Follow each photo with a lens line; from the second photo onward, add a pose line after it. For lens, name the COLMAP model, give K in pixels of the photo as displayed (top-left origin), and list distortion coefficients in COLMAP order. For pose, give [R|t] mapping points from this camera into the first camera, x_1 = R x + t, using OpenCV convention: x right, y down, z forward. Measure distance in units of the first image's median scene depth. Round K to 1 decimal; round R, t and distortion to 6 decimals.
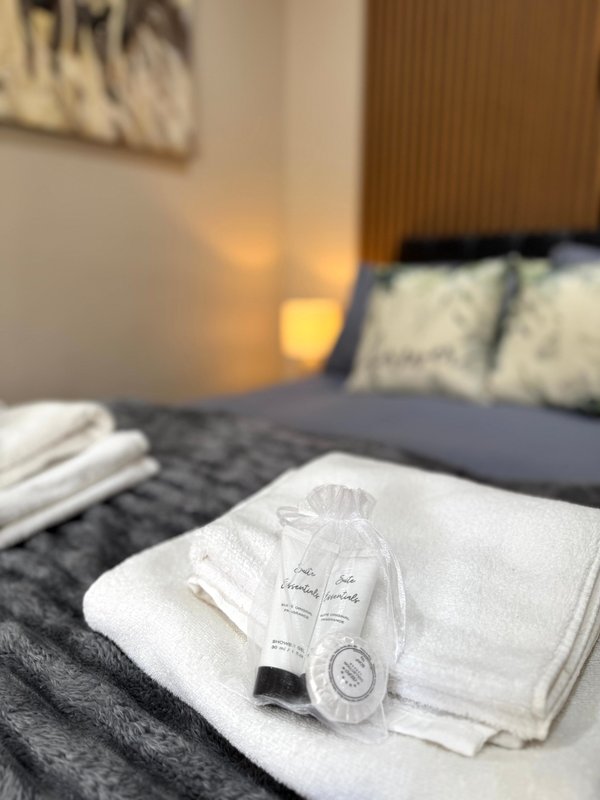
lens RADIAL K [[578.0, 0, 289.0], [0, 578.0, 392.3], [0, 0, 1]] dist [-0.004146, -0.002035]
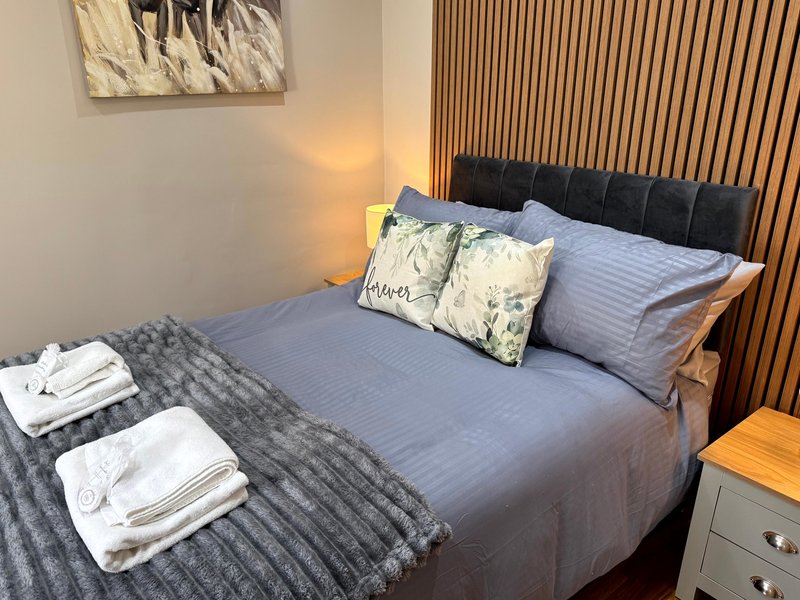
lens RADIAL K [[587.0, 0, 394.3], [0, 587.0, 301.3], [0, 0, 1]] dist [0.091694, -0.130641]
pose [[0.977415, 0.065477, -0.200929, 0.521304], [-0.031449, 0.985270, 0.168089, -0.276224], [0.208975, -0.157973, 0.965077, -0.382427]]
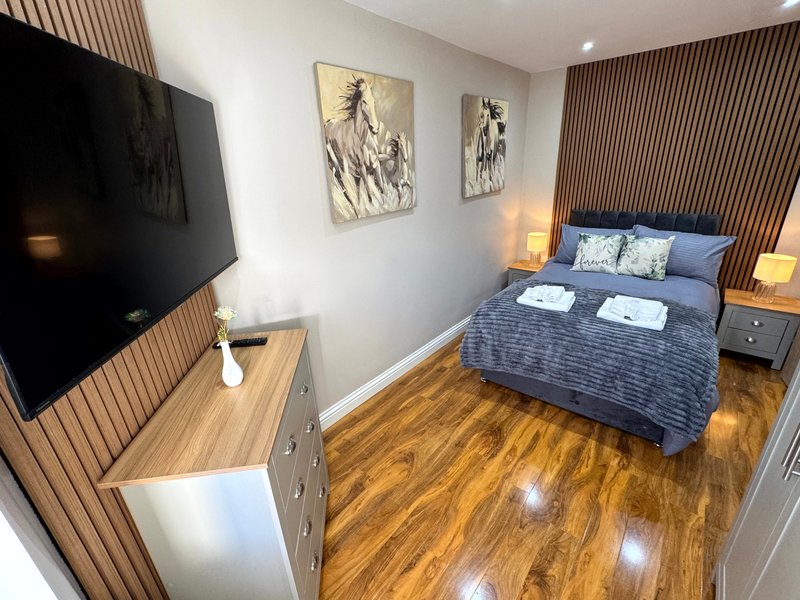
lens RADIAL K [[342.9, 0, 397.9], [0, 342.9, 298.7], [0, 0, 1]] dist [-0.010444, 0.000102]
pose [[0.997245, -0.040234, -0.062313, -0.931027], [0.050801, 0.982616, 0.178562, -0.289046], [0.054046, -0.181236, 0.981954, -1.286079]]
